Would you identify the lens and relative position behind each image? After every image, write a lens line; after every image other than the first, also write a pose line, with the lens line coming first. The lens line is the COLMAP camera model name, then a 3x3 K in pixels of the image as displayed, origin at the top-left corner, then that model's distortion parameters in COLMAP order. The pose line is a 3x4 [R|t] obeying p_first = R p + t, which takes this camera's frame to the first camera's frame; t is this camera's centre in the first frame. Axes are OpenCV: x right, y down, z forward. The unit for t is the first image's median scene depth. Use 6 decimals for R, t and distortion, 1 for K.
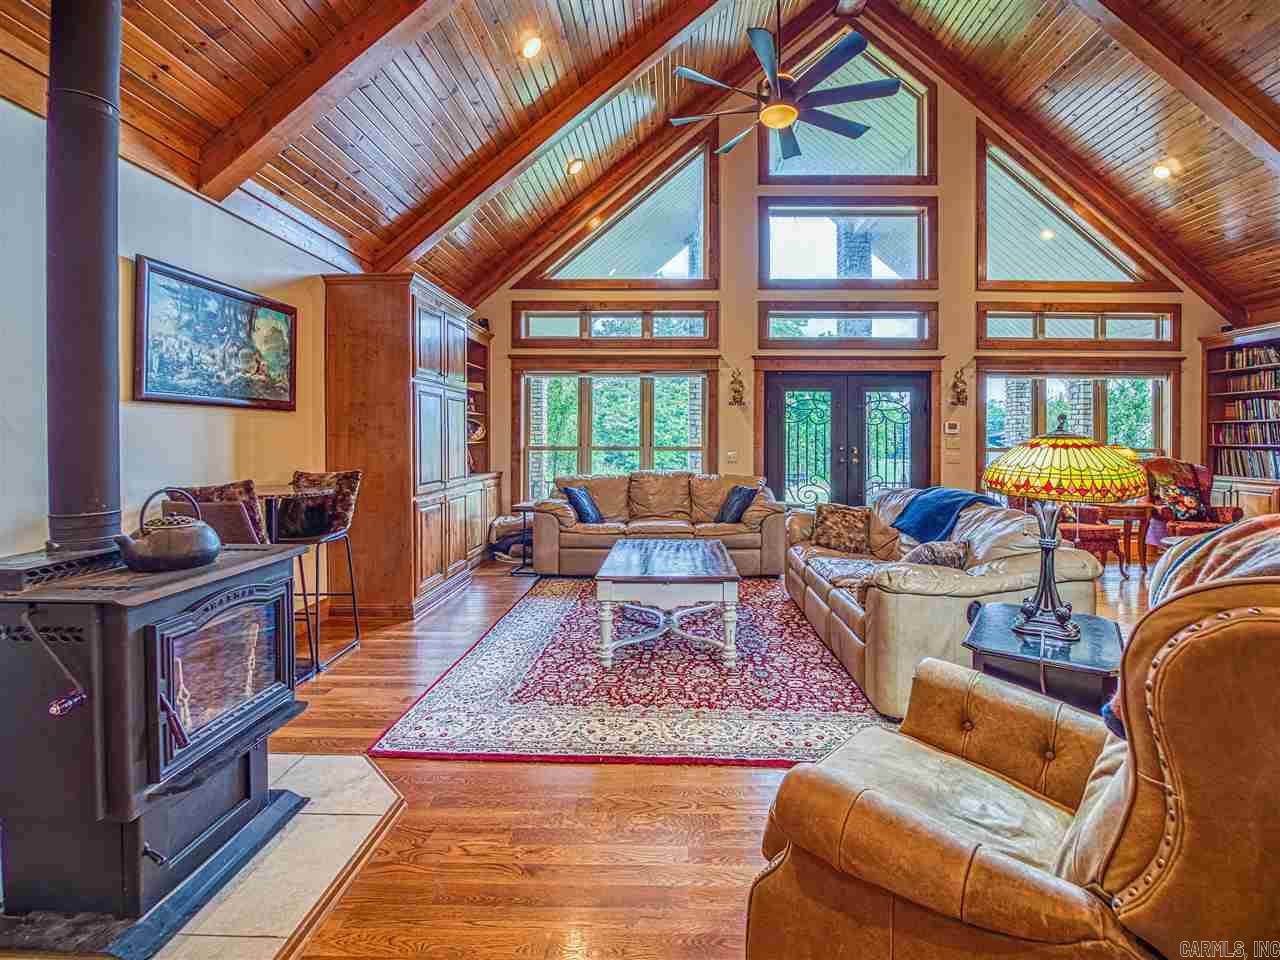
lens RADIAL K [[607.7, 0, 682.3], [0, 607.7, 442.4], [0, 0, 1]] dist [-0.024315, -0.000552]
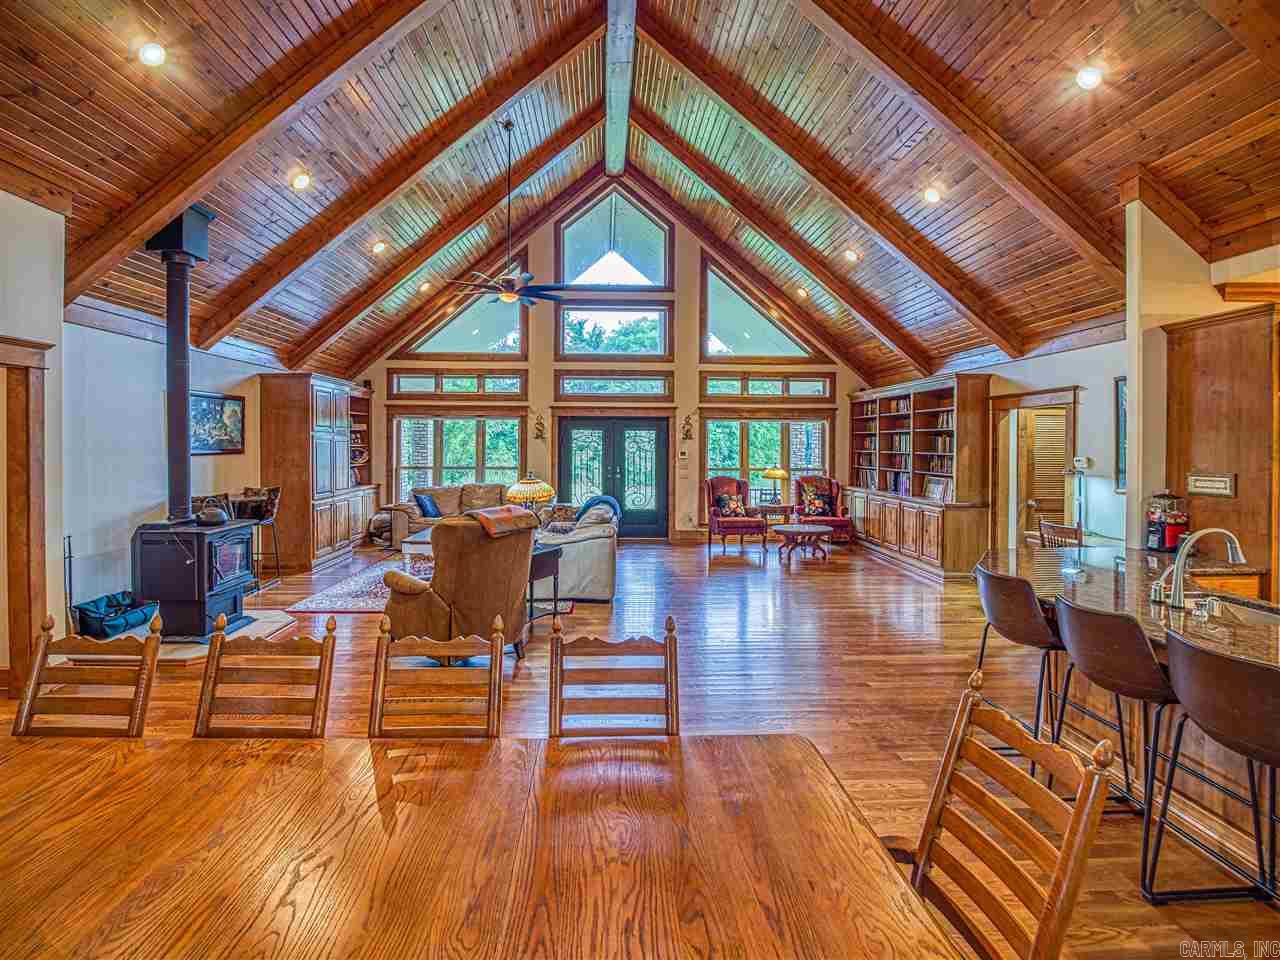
lens RADIAL K [[602.5, 0, 635.0], [0, 602.5, 447.1], [0, 0, 1]] dist [-0.020029, -0.000484]
pose [[0.999170, 0.000960, 0.040714, 0.266732], [-0.000939, 0.999999, -0.000532, -0.041886], [-0.040715, 0.000493, 0.999171, -0.491162]]
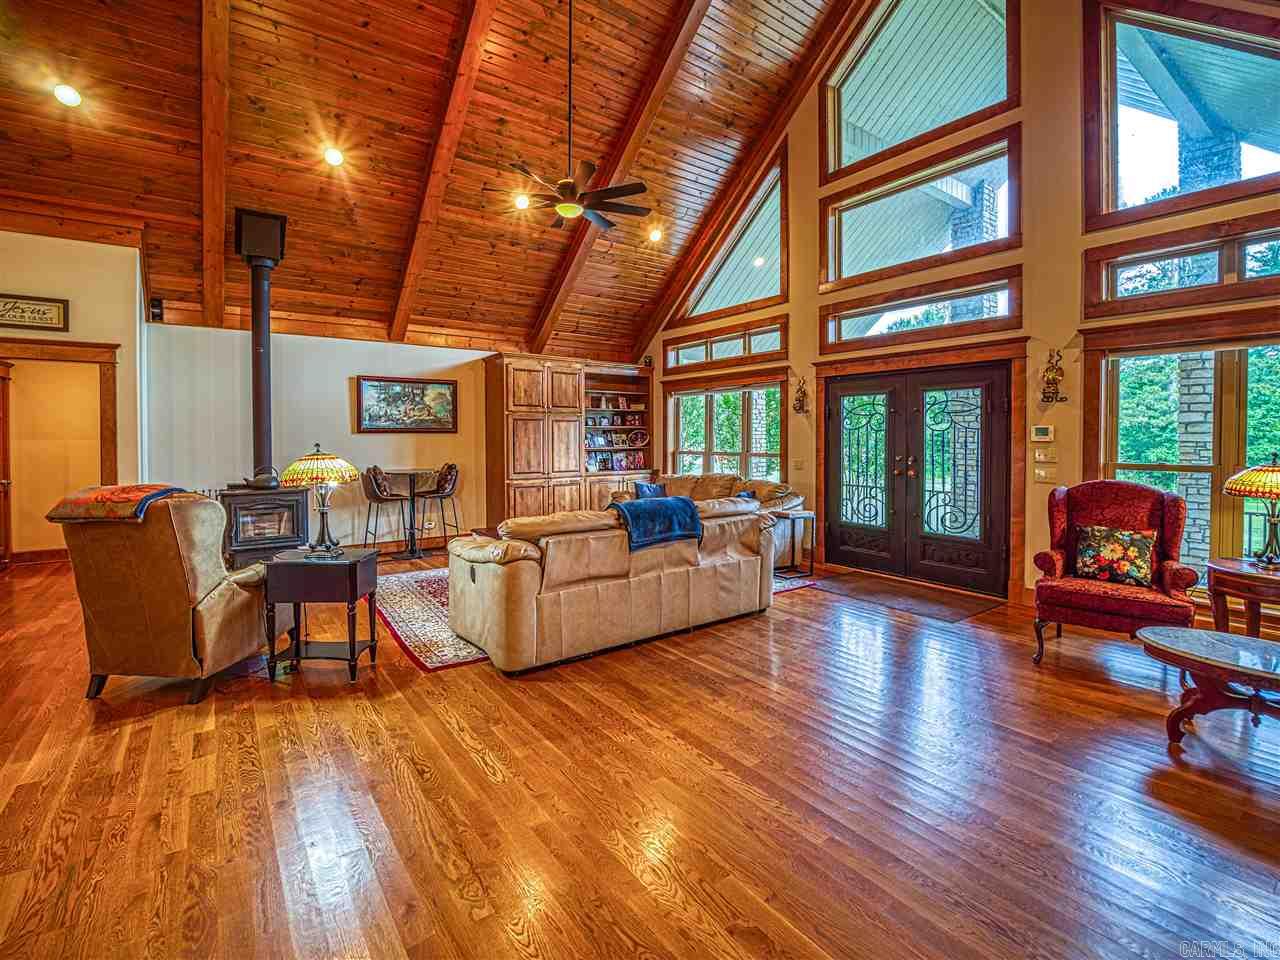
lens RADIAL K [[602.3, 0, 615.1], [0, 602.3, 443.0], [0, 0, 1]] dist [-0.003244, -0.000695]
pose [[0.575747, 0.003619, -0.817620, 0.742003], [-0.001093, 0.999993, 0.003656, -0.015229], [0.817627, -0.001211, 0.575747, 0.168424]]
